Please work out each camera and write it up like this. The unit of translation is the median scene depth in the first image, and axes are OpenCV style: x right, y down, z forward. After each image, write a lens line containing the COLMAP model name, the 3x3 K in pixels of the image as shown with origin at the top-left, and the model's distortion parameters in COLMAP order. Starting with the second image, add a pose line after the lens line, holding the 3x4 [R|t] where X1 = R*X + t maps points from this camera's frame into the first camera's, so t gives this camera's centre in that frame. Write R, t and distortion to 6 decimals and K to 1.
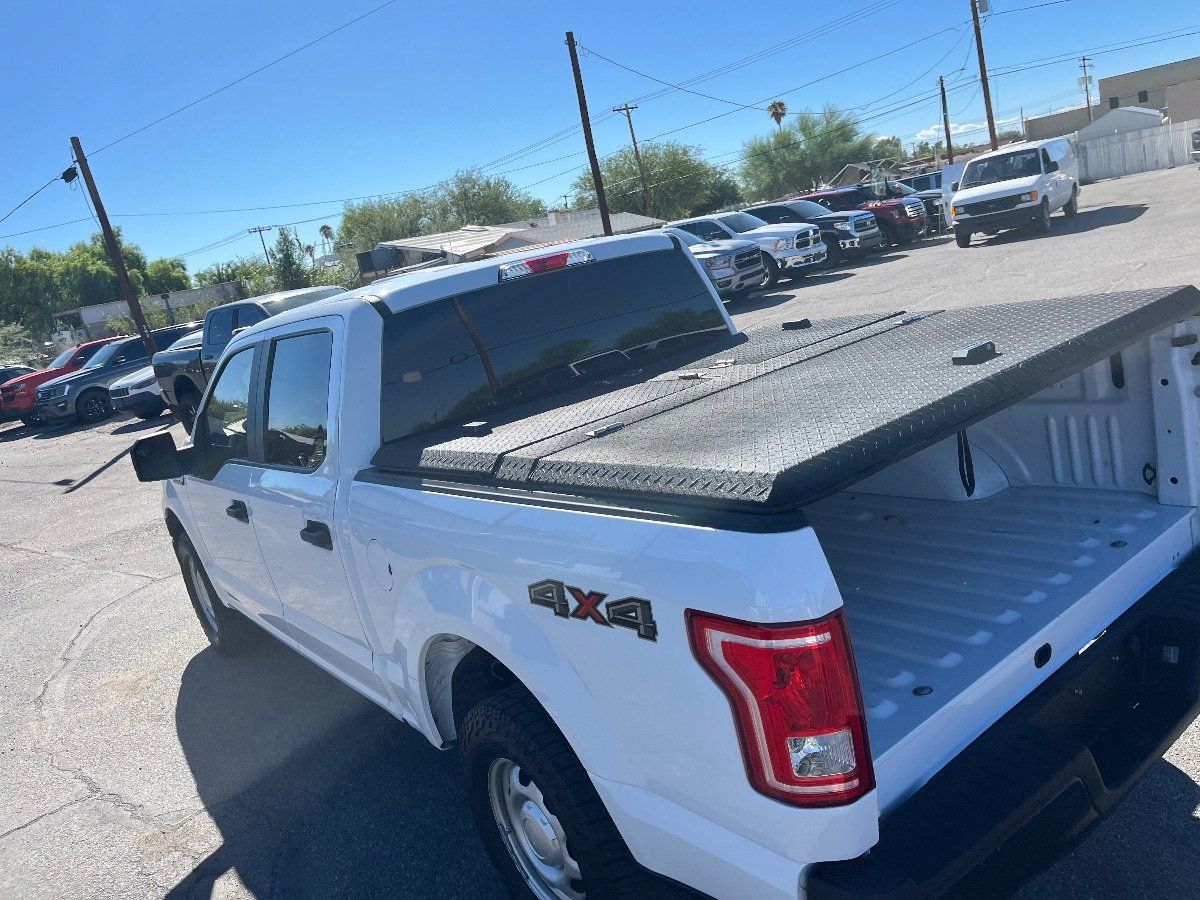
lens RADIAL K [[921.7, 0, 624.7], [0, 921.7, 424.2], [0, 0, 1]] dist [0.061762, -0.100933]
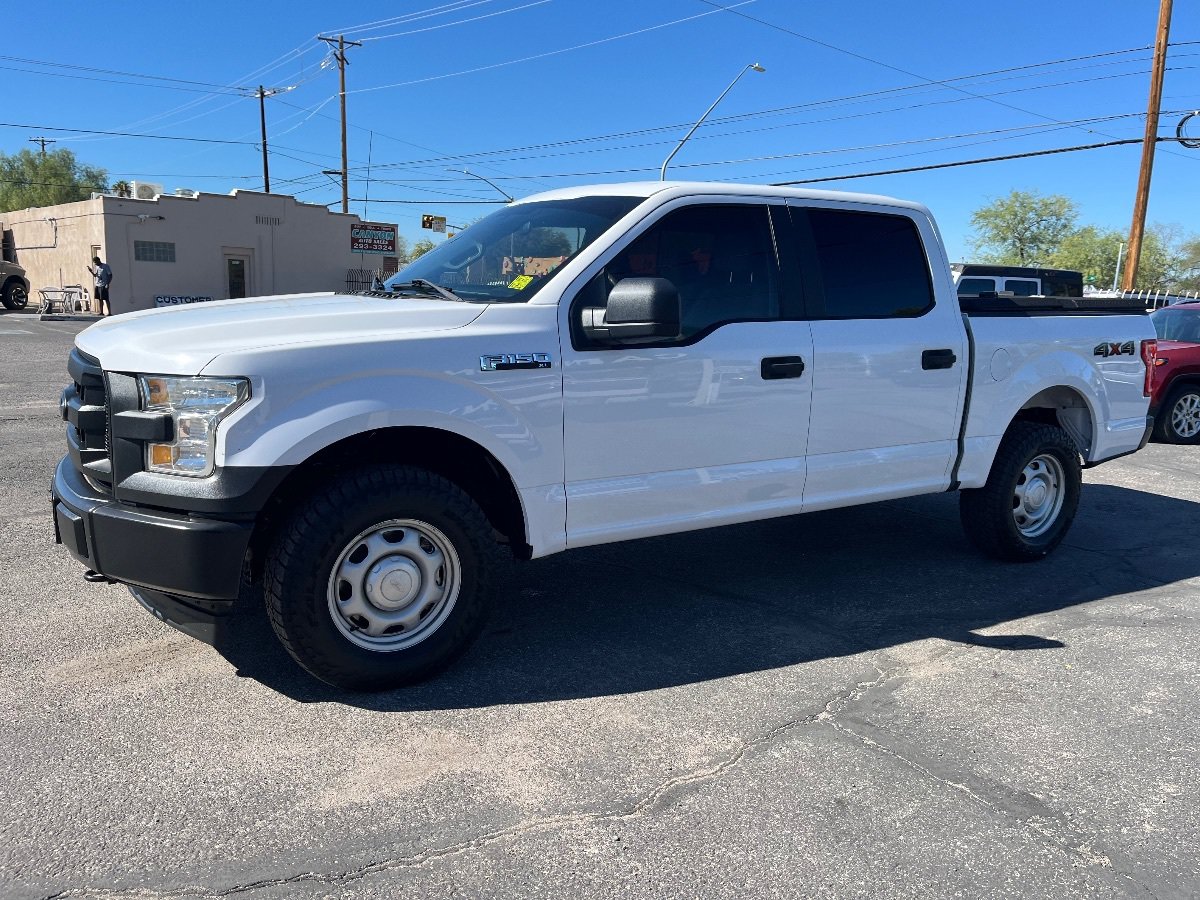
lens RADIAL K [[914.8, 0, 609.9], [0, 914.8, 441.8], [0, 0, 1]] dist [0.069354, -0.109422]
pose [[0.091599, 0.045208, 0.994769, -1.099359], [0.140953, 0.988322, -0.057894, 0.159131], [-0.985770, 0.145519, 0.084158, 0.874790]]
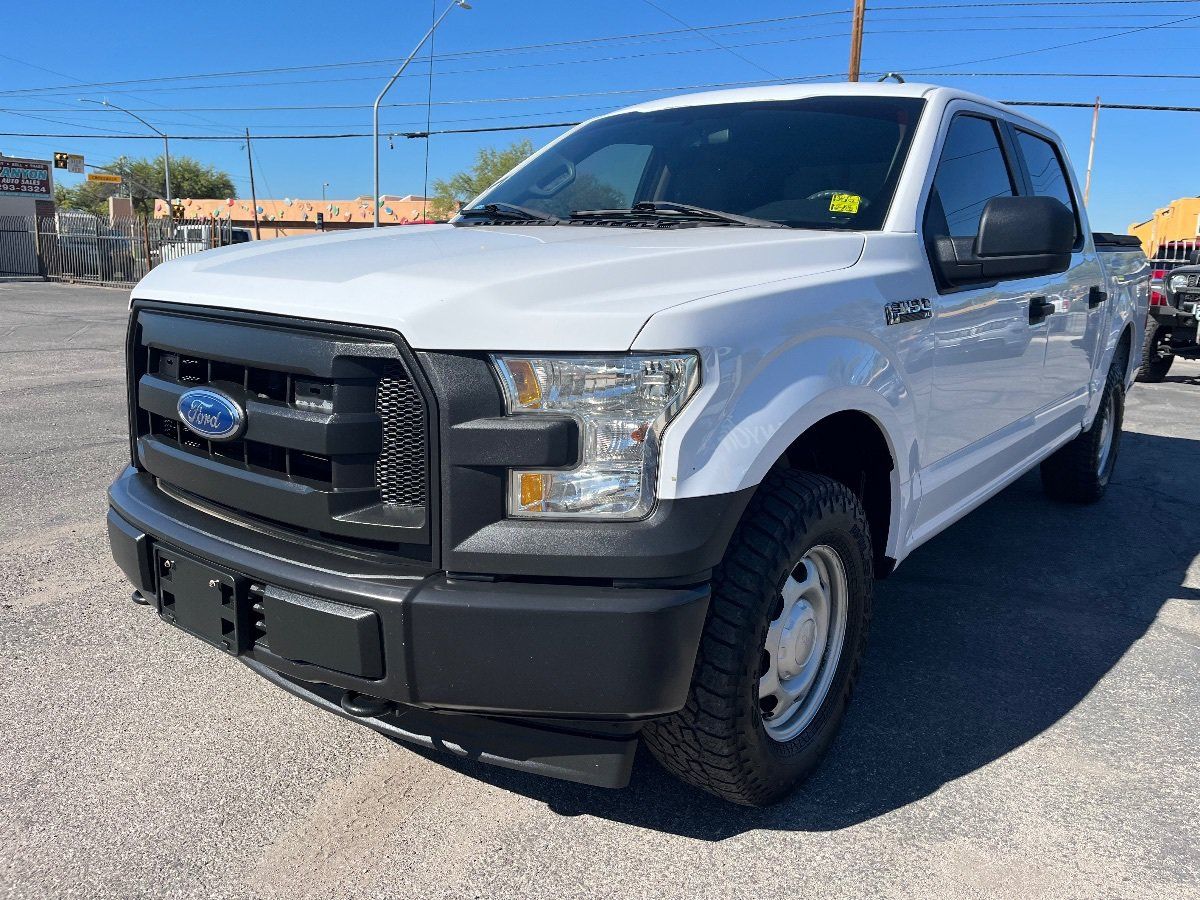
lens RADIAL K [[913.6, 0, 616.6], [0, 913.6, 435.2], [0, 0, 1]] dist [0.067266, -0.111849]
pose [[-0.253802, 0.007452, 0.967228, -0.880639], [0.212280, 0.976020, 0.048183, 0.064807], [-0.943675, 0.217552, -0.249297, 1.253534]]
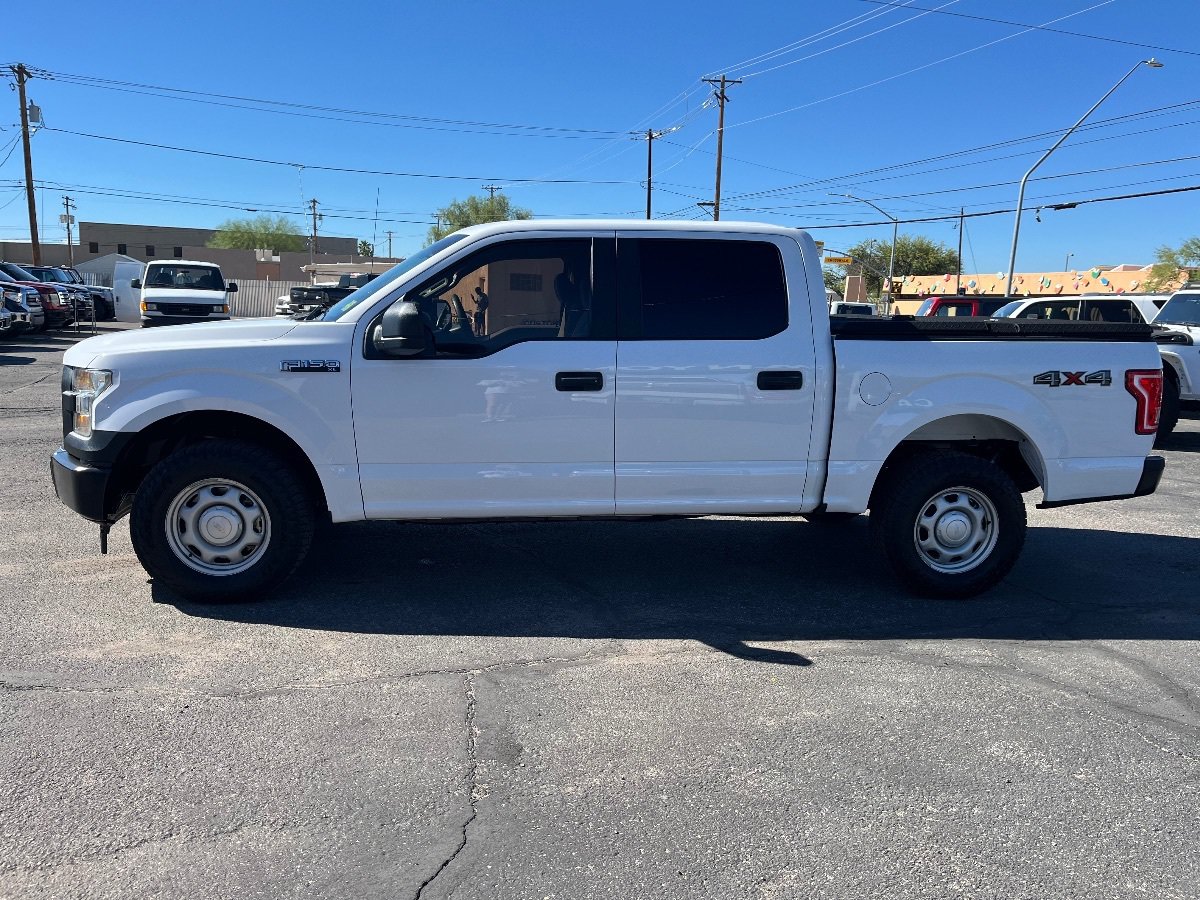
lens RADIAL K [[914.8, 0, 609.9], [0, 914.8, 441.8], [0, 0, 1]] dist [0.069354, -0.109422]
pose [[0.491428, 0.088157, 0.866445, -1.057583], [0.036026, 0.991955, -0.121360, 0.237183], [-0.870173, 0.090854, 0.484298, 0.346901]]
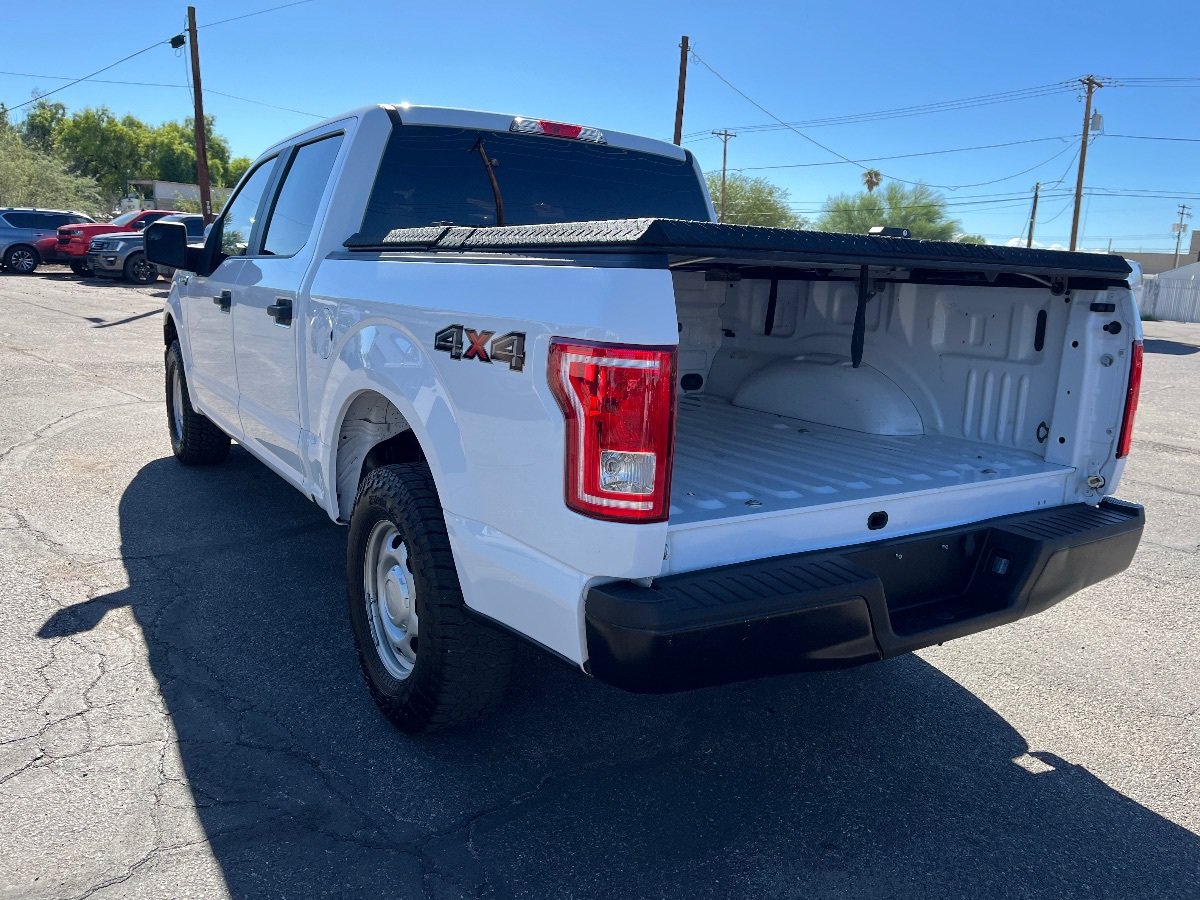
lens RADIAL K [[921.7, 0, 624.7], [0, 921.7, 424.2], [0, 0, 1]] dist [0.061762, -0.100933]
pose [[0.964636, 0.262171, -0.027284, 0.070756], [-0.262670, 0.964743, -0.016599, 0.100152], [0.021970, 0.023179, 0.999490, -0.035332]]
